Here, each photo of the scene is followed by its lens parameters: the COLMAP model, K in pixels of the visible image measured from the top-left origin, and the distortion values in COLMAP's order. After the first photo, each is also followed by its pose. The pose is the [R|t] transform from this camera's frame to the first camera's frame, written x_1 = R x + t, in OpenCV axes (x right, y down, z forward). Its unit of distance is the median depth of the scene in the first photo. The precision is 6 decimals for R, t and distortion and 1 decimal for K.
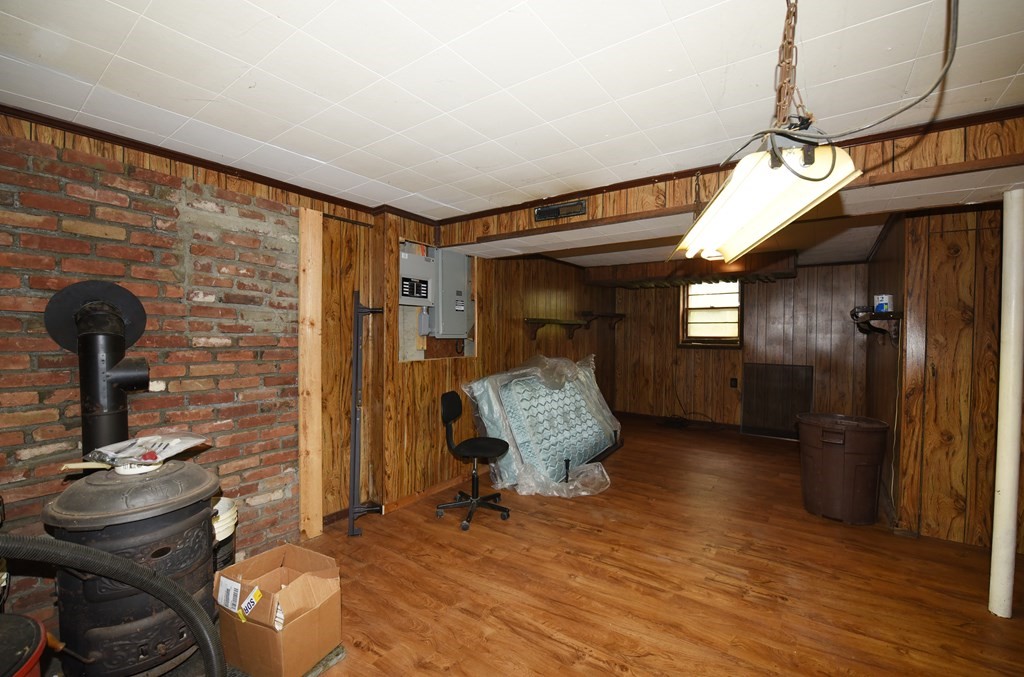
lens RADIAL K [[428.3, 0, 507.8], [0, 428.3, 341.4], [0, 0, 1]] dist [-0.016678, -0.000731]
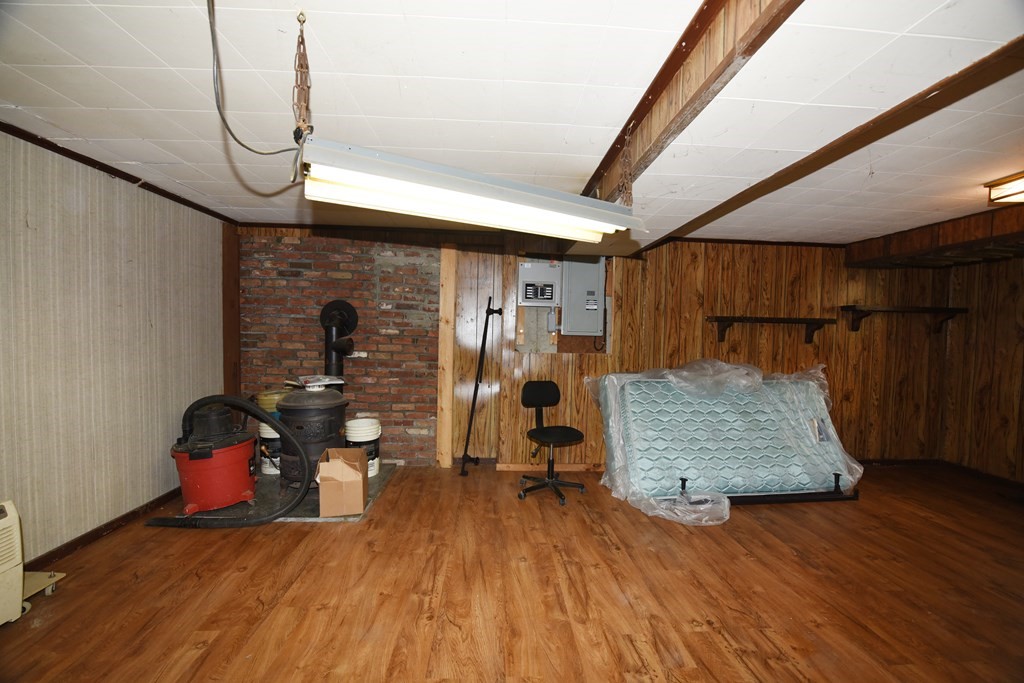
lens RADIAL K [[409.3, 0, 513.4], [0, 409.3, 344.7], [0, 0, 1]] dist [-0.012568, -0.002873]
pose [[0.625630, 0.032924, -0.779425, 0.849057], [-0.034200, 0.999306, 0.014760, 0.010518], [0.779370, 0.017422, 0.626322, 0.326718]]
